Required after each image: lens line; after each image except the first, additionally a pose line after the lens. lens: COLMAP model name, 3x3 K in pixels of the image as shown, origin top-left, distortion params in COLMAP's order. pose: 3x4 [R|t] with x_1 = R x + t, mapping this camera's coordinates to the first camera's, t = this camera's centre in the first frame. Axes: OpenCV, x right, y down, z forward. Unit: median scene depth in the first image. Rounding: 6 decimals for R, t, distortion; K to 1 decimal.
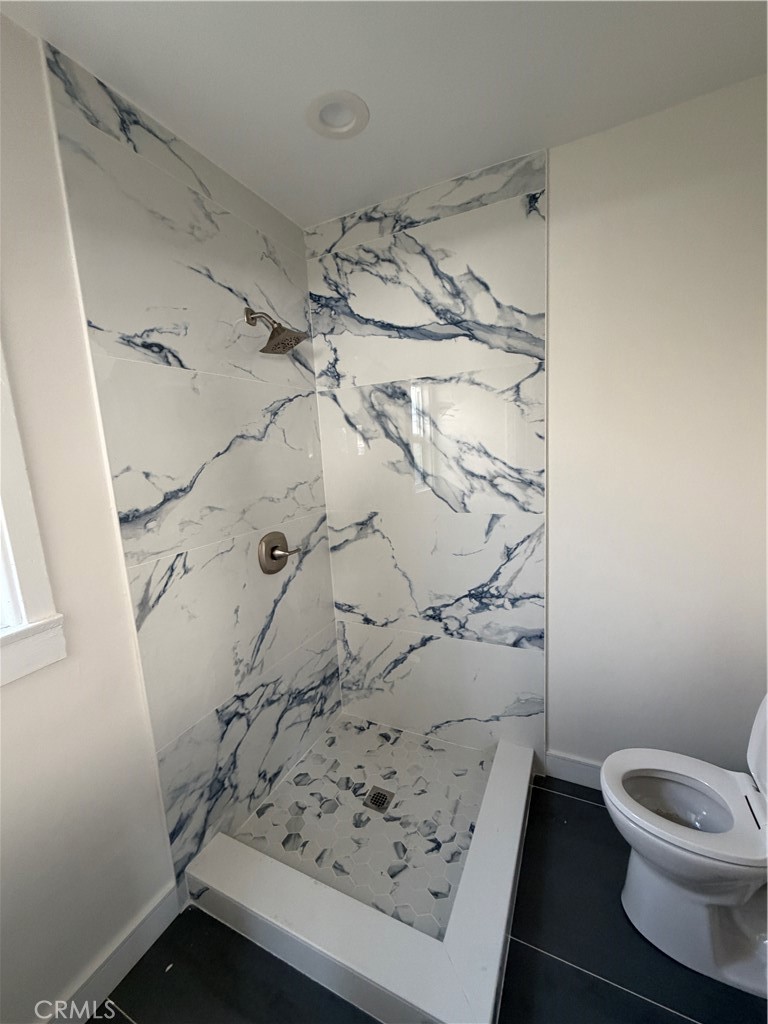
lens RADIAL K [[407.3, 0, 382.5], [0, 407.3, 510.4], [0, 0, 1]] dist [0.000448, 0.000022]
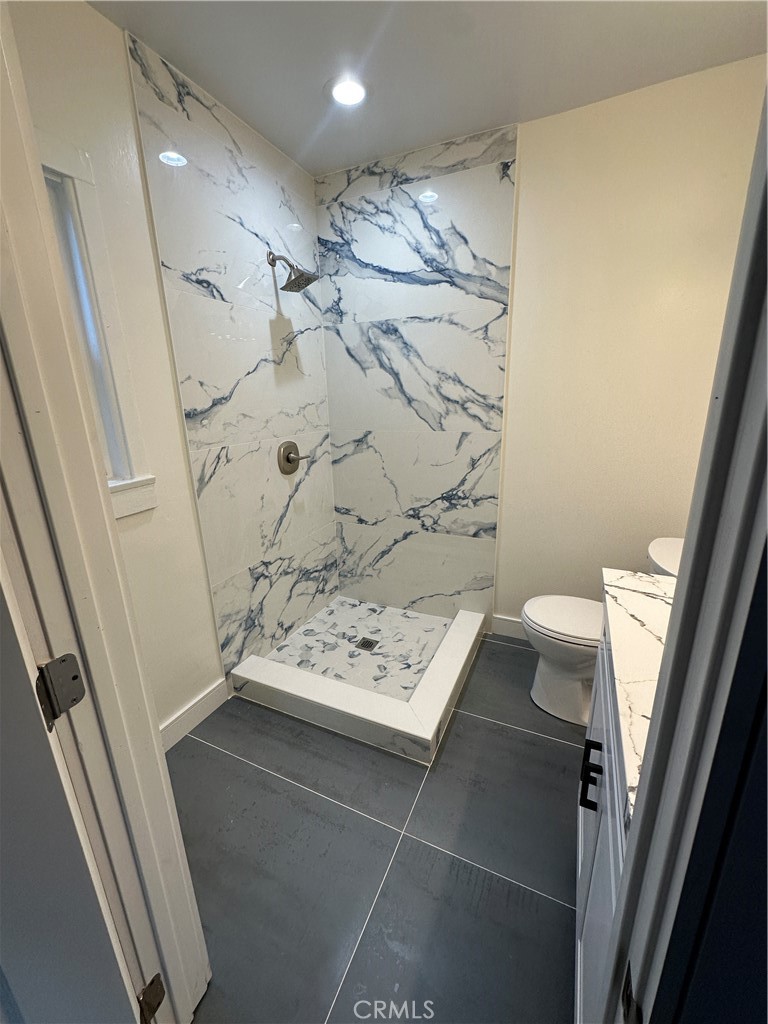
lens RADIAL K [[409.9, 0, 383.2], [0, 409.9, 511.7], [0, 0, 1]] dist [-0.002545, 0.000648]
pose [[0.999347, 0.026305, 0.024766, -0.001135], [-0.029124, 0.992184, 0.121334, 0.109051], [-0.021381, -0.121976, 0.992303, -0.293023]]
